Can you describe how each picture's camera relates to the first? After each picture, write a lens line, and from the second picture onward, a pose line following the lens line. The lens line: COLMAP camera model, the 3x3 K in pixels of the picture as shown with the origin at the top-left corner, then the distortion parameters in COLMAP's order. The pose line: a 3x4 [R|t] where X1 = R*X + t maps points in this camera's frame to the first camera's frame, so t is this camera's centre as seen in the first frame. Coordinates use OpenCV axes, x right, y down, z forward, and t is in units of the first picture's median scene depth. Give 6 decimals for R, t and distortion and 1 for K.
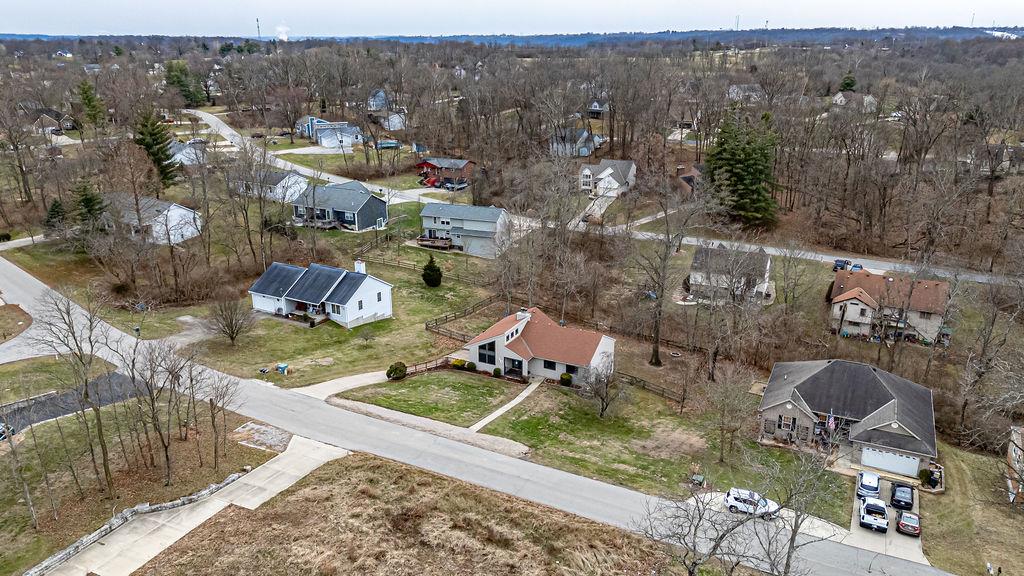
lens RADIAL K [[747.6, 0, 512.0], [0, 747.6, 288.0], [0, 0, 1]] dist [0.075318, -0.065236]
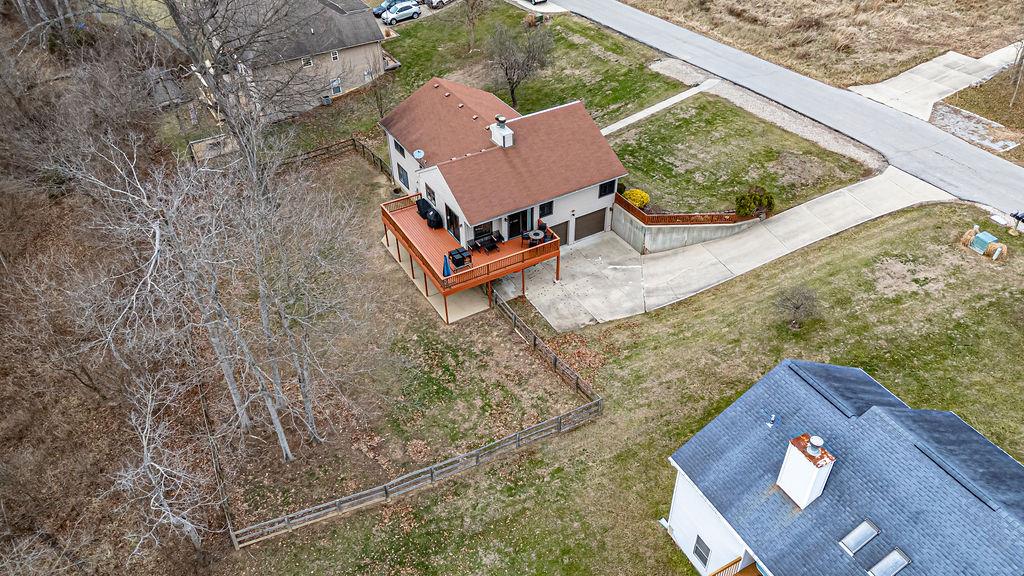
lens RADIAL K [[747.6, 0, 512.0], [0, 747.6, 288.0], [0, 0, 1]] dist [0.075318, -0.065236]
pose [[-0.846526, -0.322363, 0.423646, -0.344464], [0.183275, 0.570676, 0.800462, -0.443404], [-0.499804, 0.755255, -0.424011, 1.825803]]
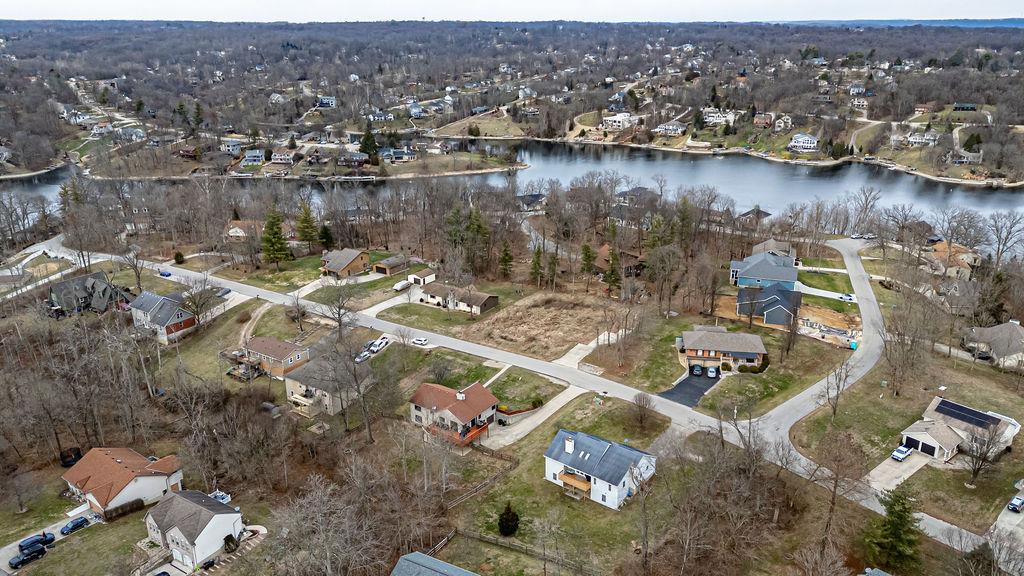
lens RADIAL K [[740.8, 0, 512.0], [0, 740.8, 288.0], [0, 0, 1]] dist [0.093916, -0.096848]
pose [[-0.988410, -0.037800, 0.147028, -0.461912], [0.060997, 0.787997, 0.612650, -1.613436], [-0.139016, 0.614517, -0.776558, 2.968653]]
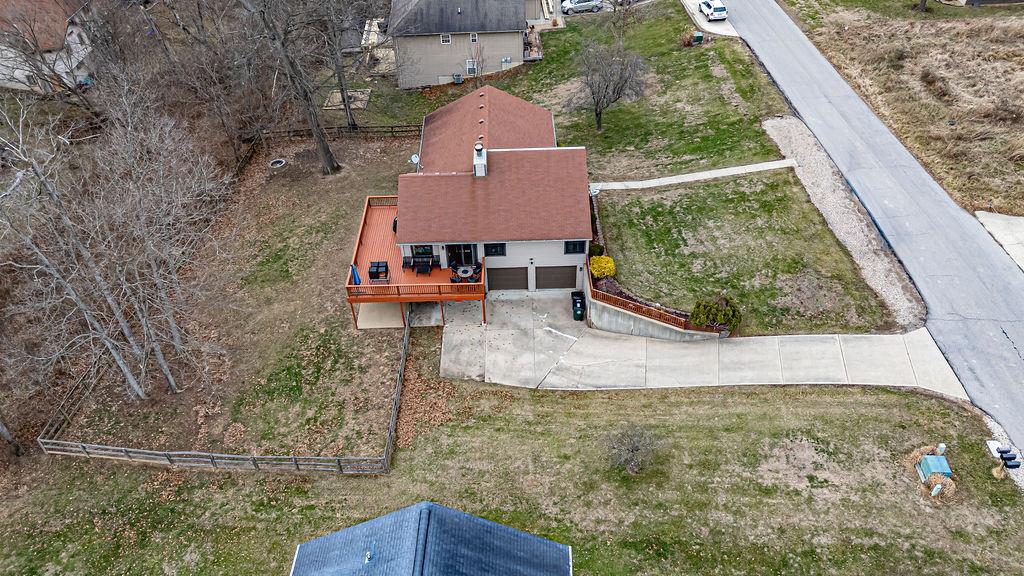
lens RADIAL K [[747.6, 0, 512.0], [0, 747.6, 288.0], [0, 0, 1]] dist [0.075318, -0.065236]
pose [[-0.477531, -0.569912, 0.668704, -0.532324], [0.299902, 0.609651, 0.733747, -0.382284], [-0.825847, 0.550933, -0.120210, 1.533496]]
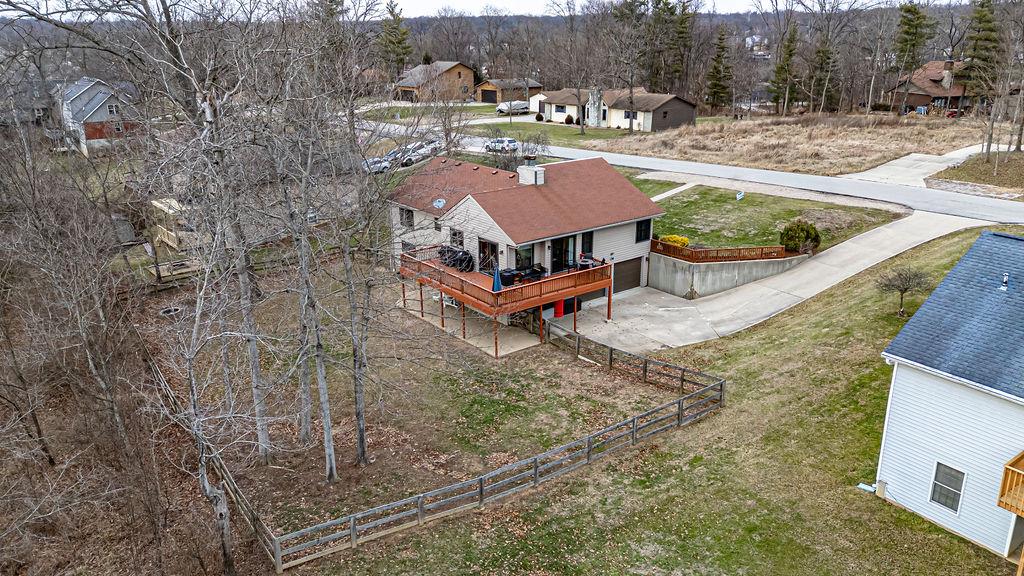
lens RADIAL K [[747.6, 0, 512.0], [0, 747.6, 288.0], [0, 0, 1]] dist [0.075318, -0.065236]
pose [[-0.909809, -0.121921, 0.396716, -0.245590], [0.141529, 0.807439, 0.572724, -0.255364], [-0.390151, 0.577216, -0.717359, 1.963321]]
